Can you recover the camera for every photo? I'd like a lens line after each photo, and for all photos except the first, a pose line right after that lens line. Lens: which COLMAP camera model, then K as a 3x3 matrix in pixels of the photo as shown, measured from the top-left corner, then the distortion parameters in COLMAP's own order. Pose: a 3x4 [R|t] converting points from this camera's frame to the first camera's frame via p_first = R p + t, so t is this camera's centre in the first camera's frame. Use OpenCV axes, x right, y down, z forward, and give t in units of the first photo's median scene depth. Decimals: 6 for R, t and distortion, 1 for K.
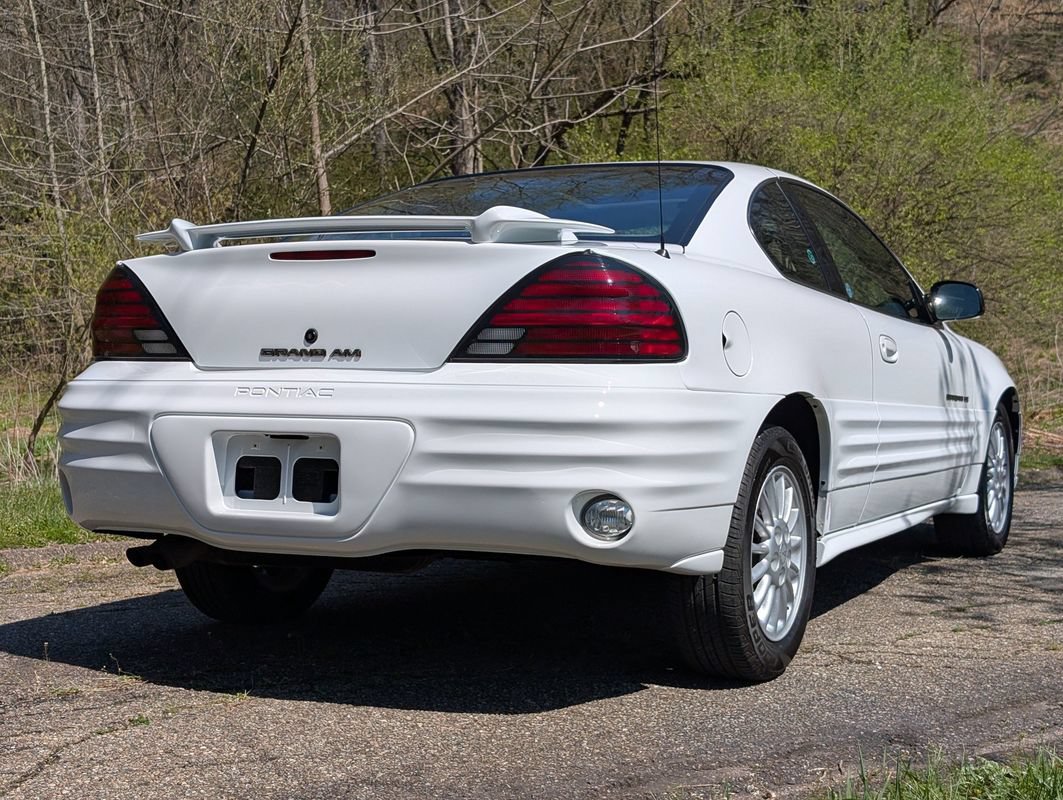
lens RADIAL K [[1663.2, 0, 512.1], [0, 1663.2, 389.8], [0, 0, 1]] dist [0.086253, 0.000000]
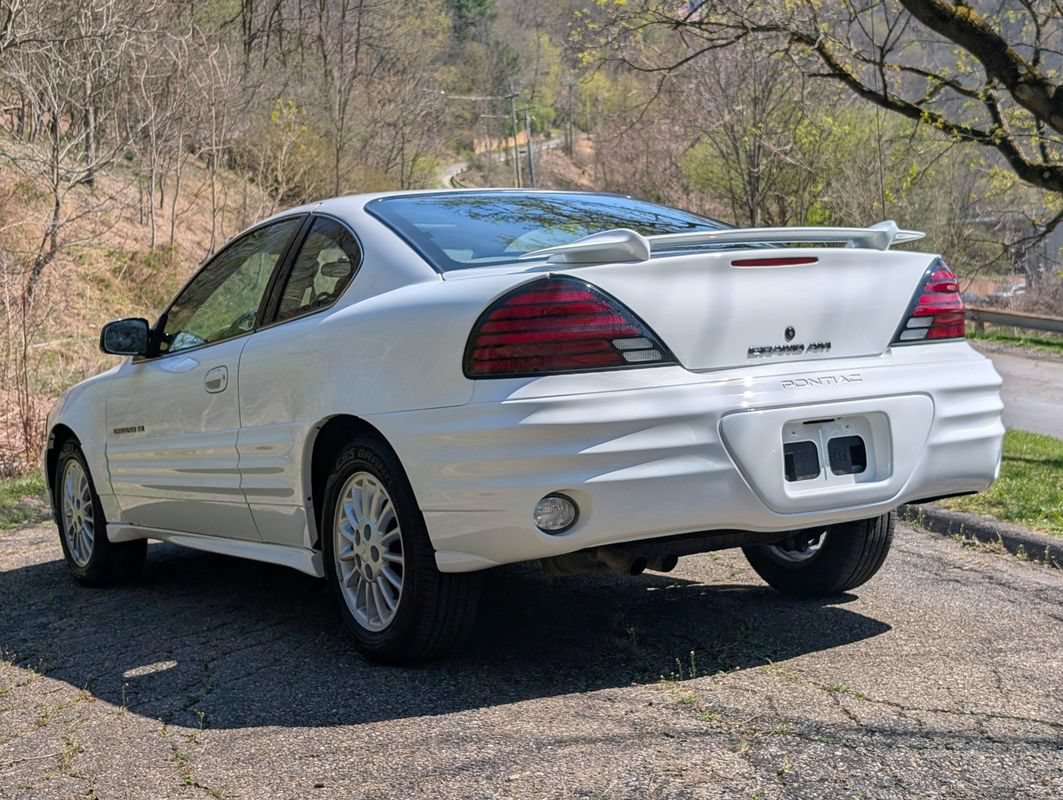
lens RADIAL K [[1658.9, 0, 566.3], [0, 1658.9, 397.4], [0, 0, 1]] dist [0.068241, 0.000000]
pose [[0.500915, -0.066556, 0.862934, -1.127747], [0.089175, 0.995701, 0.025032, -0.029607], [-0.860890, 0.064414, 0.504697, 0.547564]]
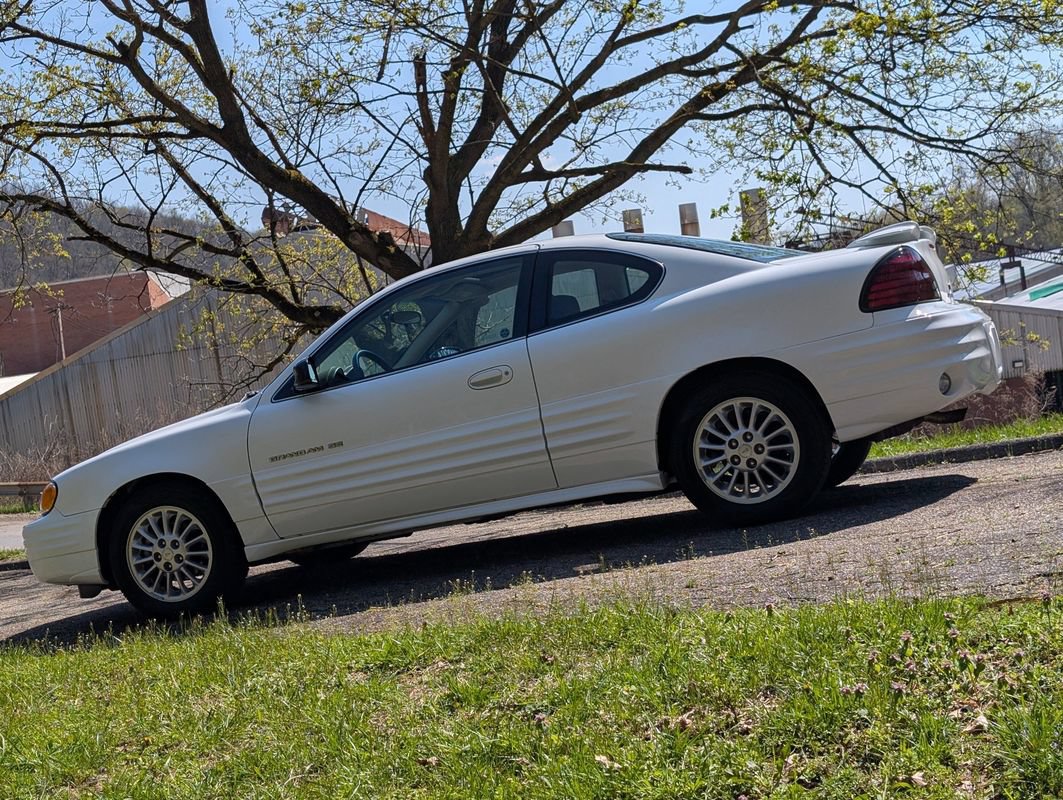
lens RADIAL K [[1658.9, 0, 537.6], [0, 1658.9, 385.5], [0, 0, 1]] dist [0.068241, 0.000000]
pose [[-0.149577, 0.035128, 0.988126, -1.871290], [0.200685, 0.979646, -0.004448, -0.007974], [-0.968169, 0.197637, -0.153582, 1.711776]]
